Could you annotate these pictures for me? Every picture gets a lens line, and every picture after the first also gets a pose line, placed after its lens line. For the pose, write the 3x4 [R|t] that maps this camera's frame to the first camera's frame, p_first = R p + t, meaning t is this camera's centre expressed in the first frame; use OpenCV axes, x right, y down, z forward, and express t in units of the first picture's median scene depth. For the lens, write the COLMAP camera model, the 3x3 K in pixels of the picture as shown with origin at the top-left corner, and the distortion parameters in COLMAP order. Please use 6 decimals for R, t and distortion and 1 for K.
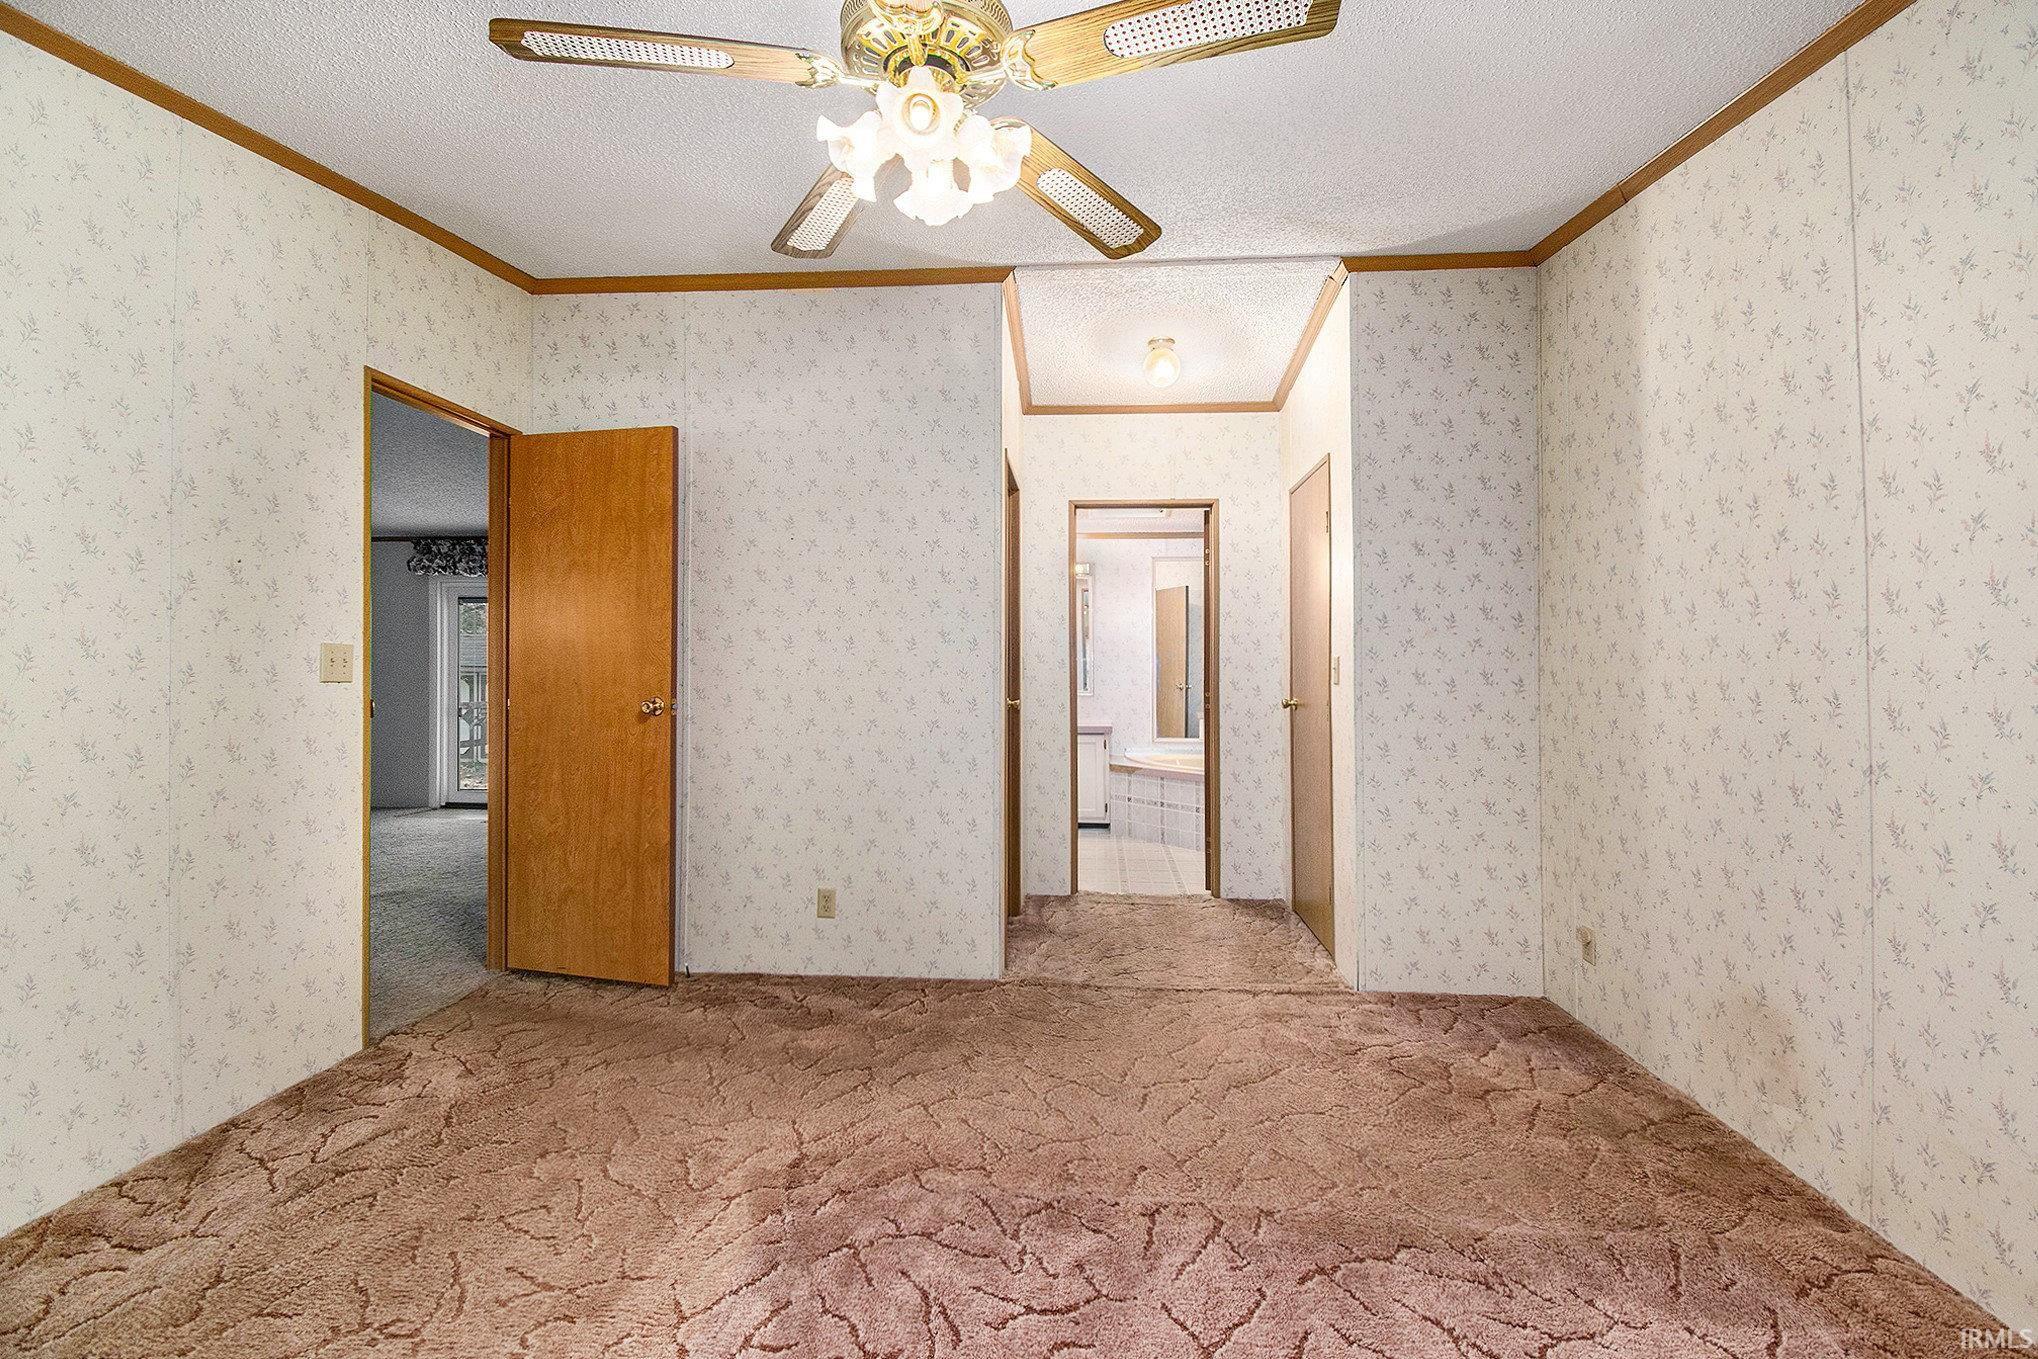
lens RADIAL K [[920.4, 0, 1022.6], [0, 920.4, 672.2], [0, 0, 1]] dist [0.002559, -0.000030]
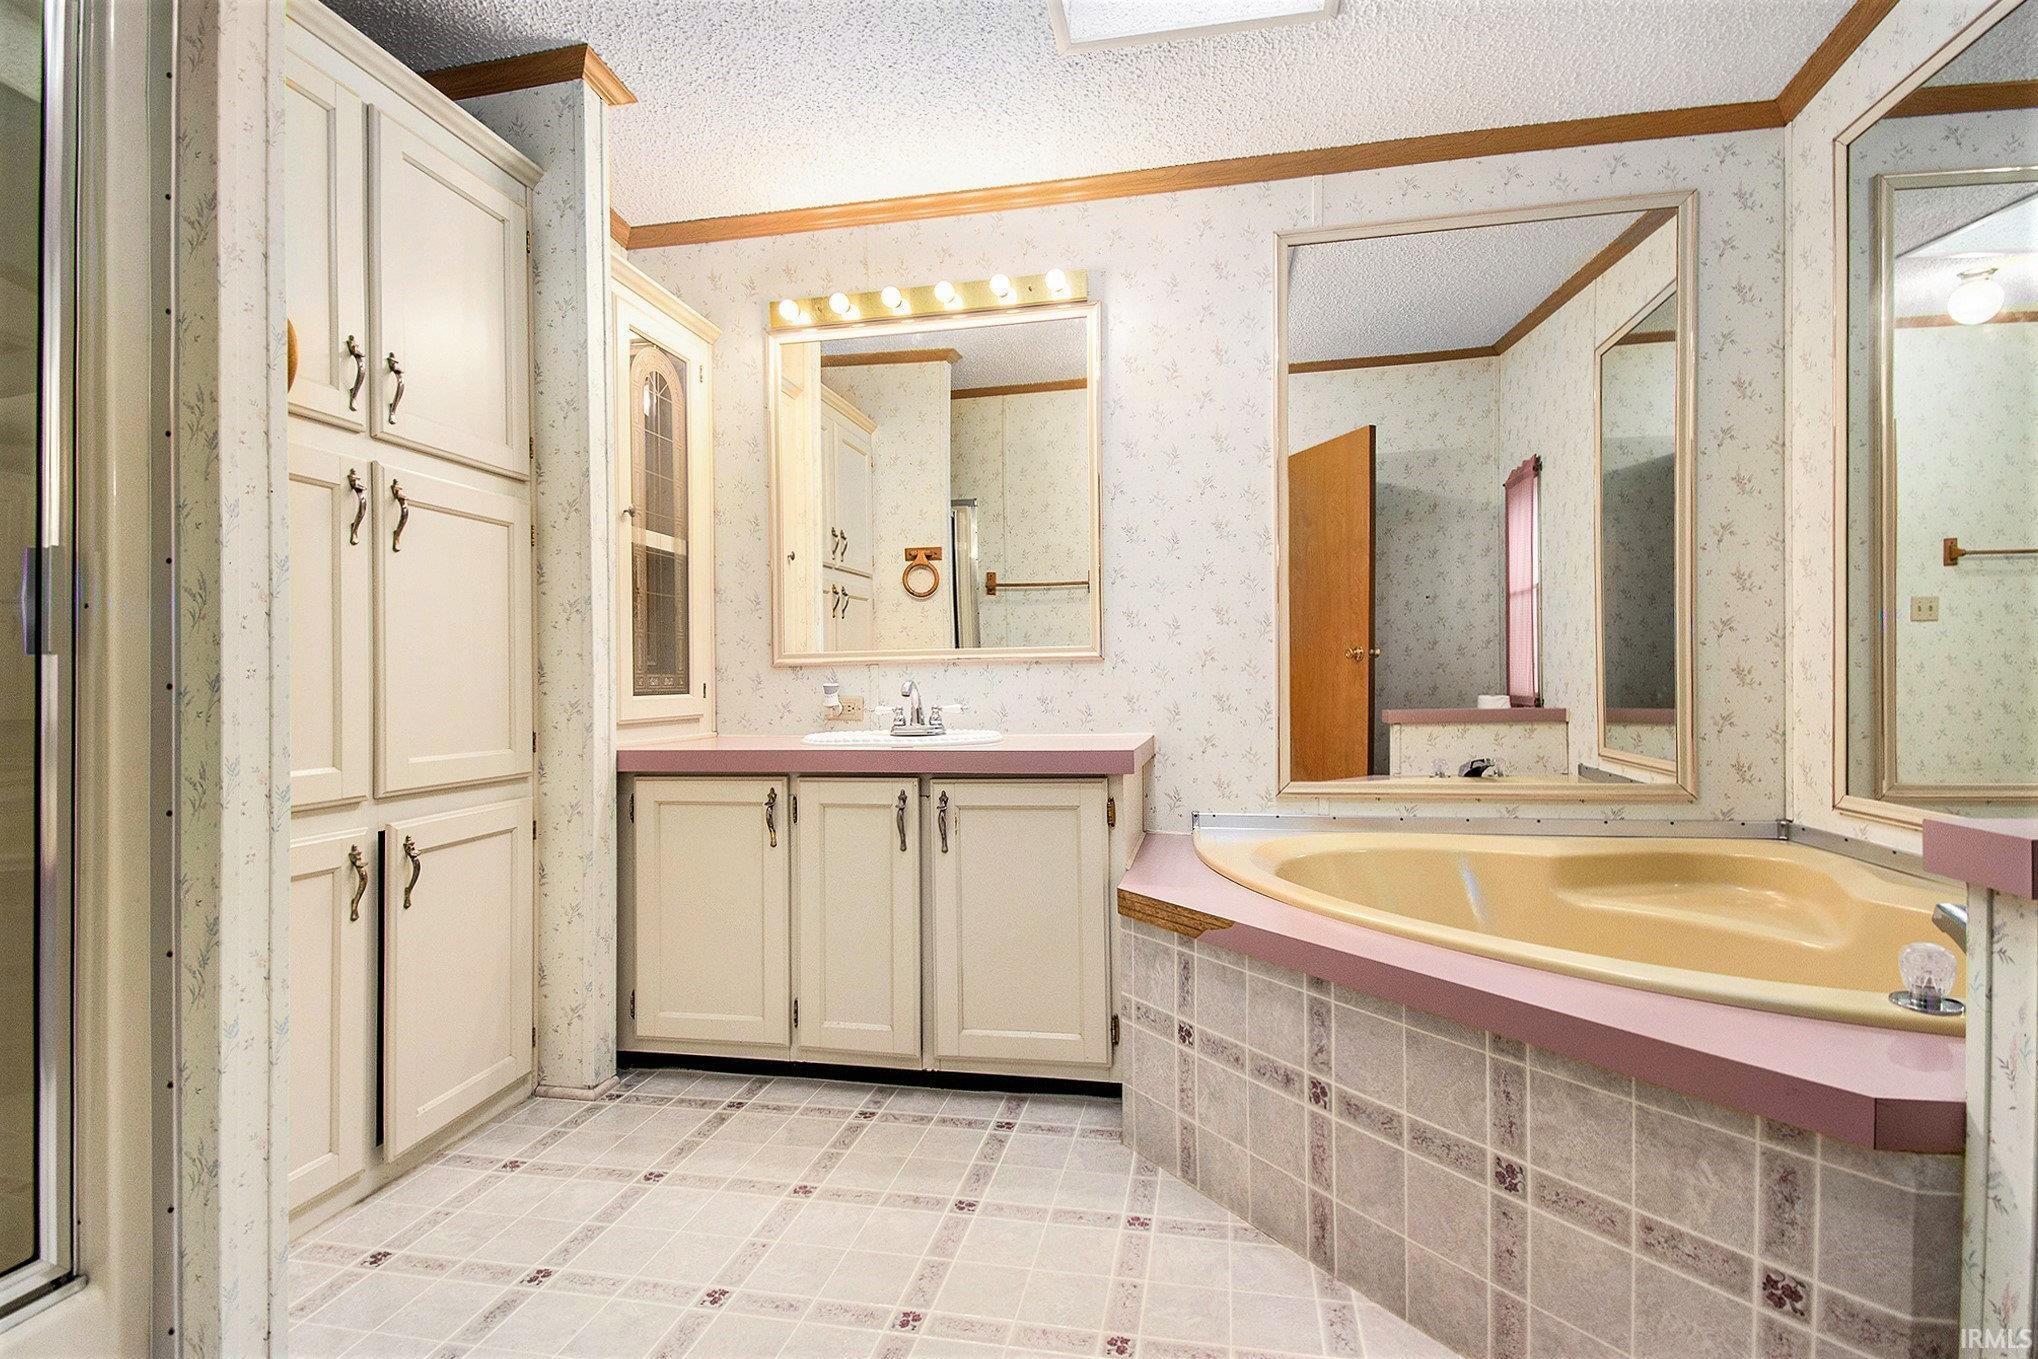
lens RADIAL K [[920.4, 0, 1026.2], [0, 920.4, 686.5], [0, 0, 1]] dist [0.002559, -0.000030]
pose [[0.994324, -0.000562, -0.106394, 0.102131], [0.001332, 0.999973, 0.007162, 0.037806], [0.106387, -0.007263, 0.994298, 0.758403]]
